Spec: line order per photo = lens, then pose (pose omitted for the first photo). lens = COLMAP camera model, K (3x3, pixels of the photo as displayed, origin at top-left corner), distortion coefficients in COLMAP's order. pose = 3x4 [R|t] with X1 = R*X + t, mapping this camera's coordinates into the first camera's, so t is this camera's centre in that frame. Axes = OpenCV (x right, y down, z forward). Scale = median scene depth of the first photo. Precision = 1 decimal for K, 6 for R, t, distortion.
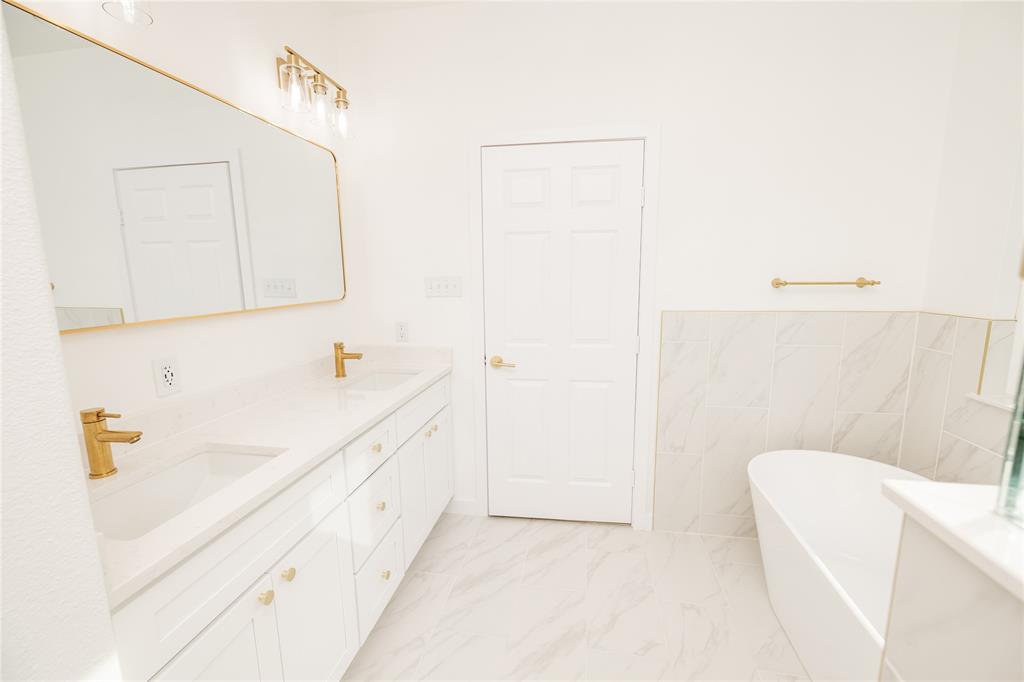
lens RADIAL K [[440.5, 0, 512.0], [0, 440.5, 341.0], [0, 0, 1]] dist [-0.000699, -0.000099]
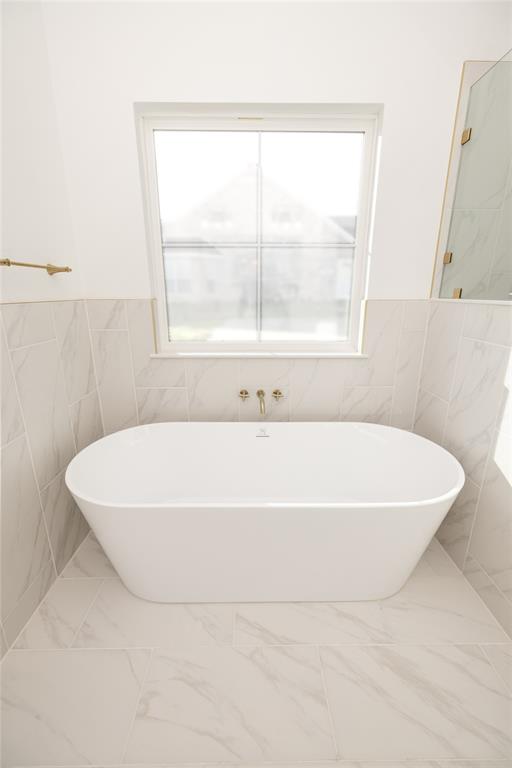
lens RADIAL K [[315.1, 0, 256.0], [0, 315.1, 384.0], [0, 0, 1]] dist [0.001121, 0.000146]
pose [[-0.198896, -0.254838, 0.946307, 0.003853], [0.161257, 0.943928, 0.288091, -0.025338], [-0.966663, 0.209899, -0.146649, 0.787708]]
